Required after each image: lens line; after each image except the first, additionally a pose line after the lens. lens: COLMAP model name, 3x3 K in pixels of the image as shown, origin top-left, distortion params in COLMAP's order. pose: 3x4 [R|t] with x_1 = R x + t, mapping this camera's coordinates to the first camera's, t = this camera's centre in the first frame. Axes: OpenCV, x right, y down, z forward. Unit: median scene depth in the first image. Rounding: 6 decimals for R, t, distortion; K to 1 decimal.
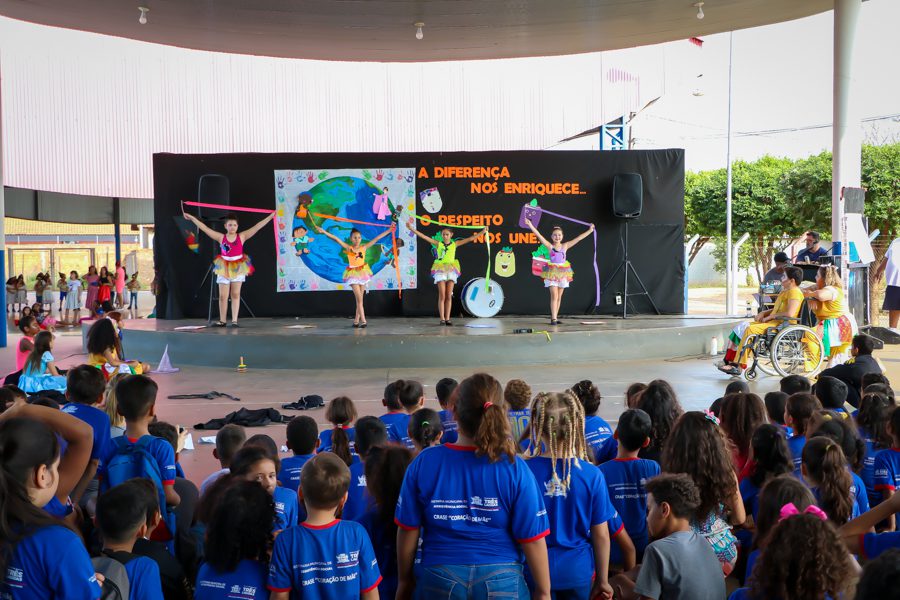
lens RADIAL K [[1334.4, 0, 437.7], [0, 1334.4, 292.1], [0, 0, 1]] dist [0.025912, 0.000000]
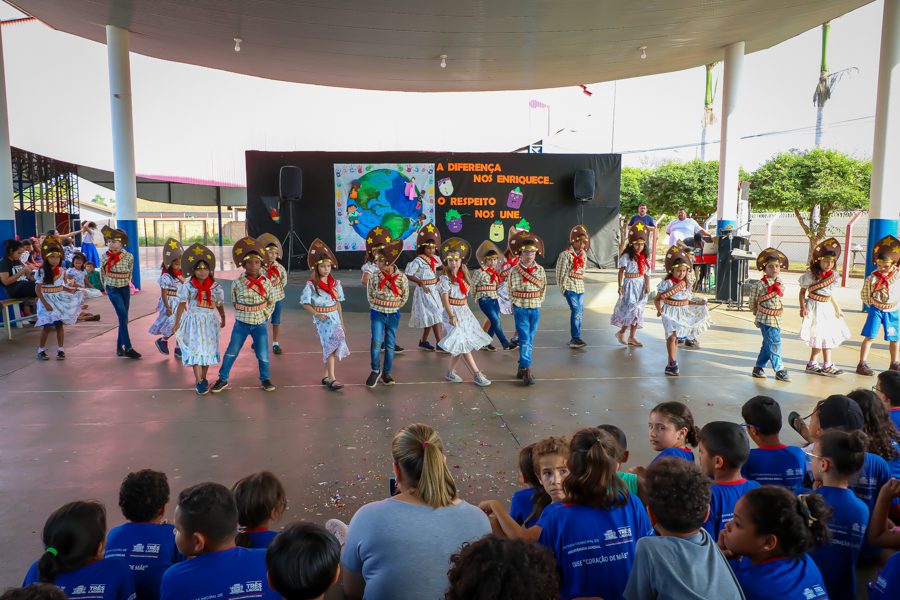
lens RADIAL K [[718.0, 0, 443.8], [0, 718.0, 297.8], [0, 0, 1]] dist [-0.023605, 0.020509]
pose [[0.997506, 0.002748, 0.070527, -0.059970], [-0.007752, 0.997462, 0.070781, -0.005603], [-0.070153, -0.071151, 0.994995, 0.236997]]
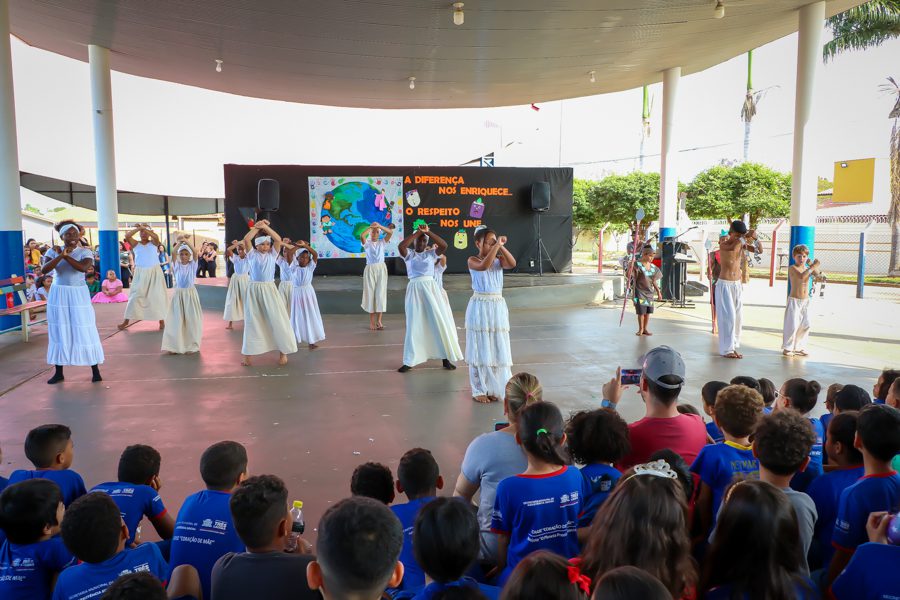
lens RADIAL K [[718.0, 0, 445.2], [0, 718.0, 292.6], [0, 0, 1]] dist [-0.023605, 0.020509]
pose [[0.988538, -0.008253, 0.150749, -0.092641], [0.000399, 0.998644, 0.052056, -0.004129], [-0.150974, -0.051399, 0.987201, 0.184064]]
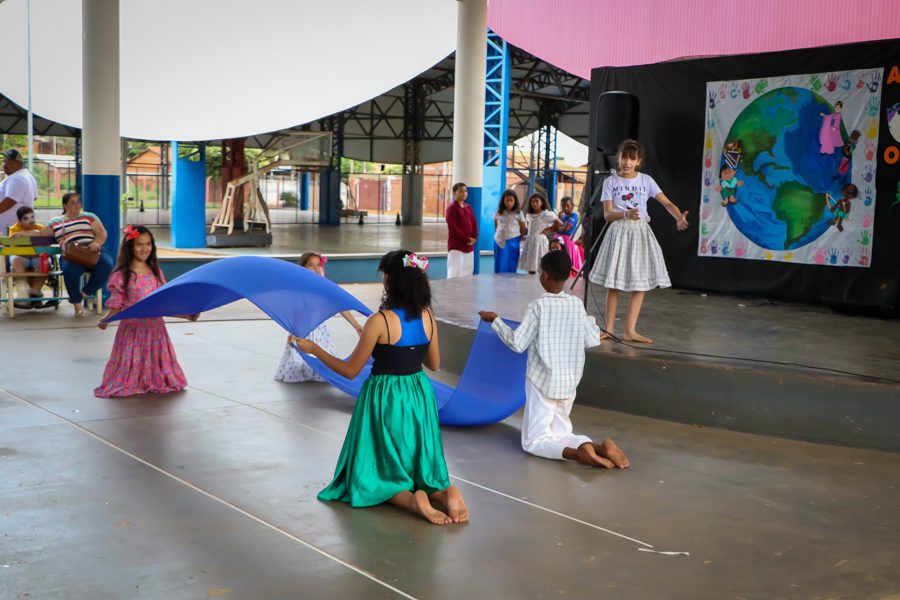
lens RADIAL K [[1183.9, 0, 452.0], [0, 1183.9, 299.5], [0, 0, 1]] dist [0.010517, 0.000000]
pose [[0.566087, 0.103289, -0.817849, 0.322044], [-0.060094, 0.994650, 0.084023, -0.022144], [0.822152, 0.001584, 0.569266, 0.533897]]
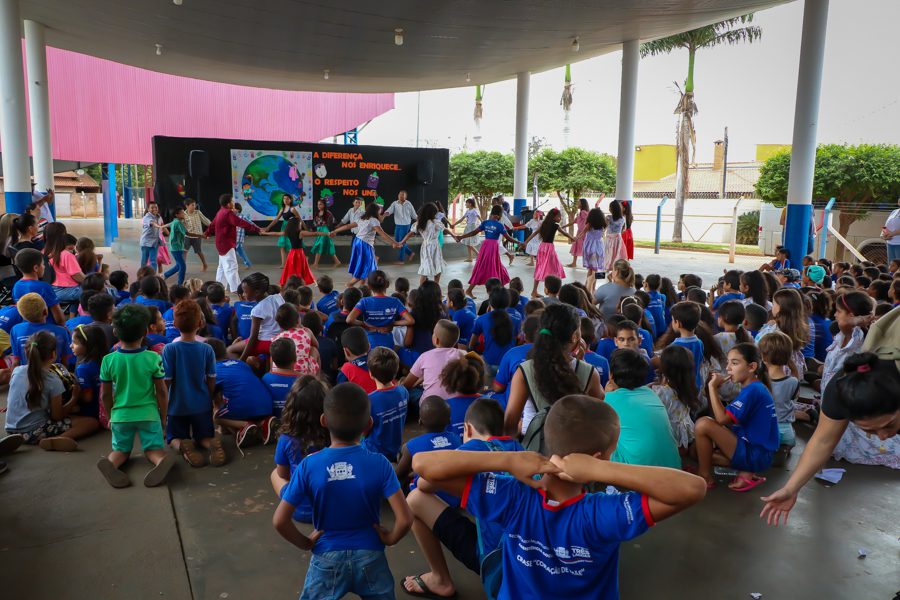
lens RADIAL K [[719.0, 0, 449.4], [0, 719.0, 300.2], [0, 0, 1]] dist [-0.031939, 0.024217]
pose [[0.915473, -0.032692, 0.401050, -0.239471], [-0.010414, 0.994435, 0.104834, 0.001726], [-0.402246, -0.100149, 0.910038, 0.032905]]
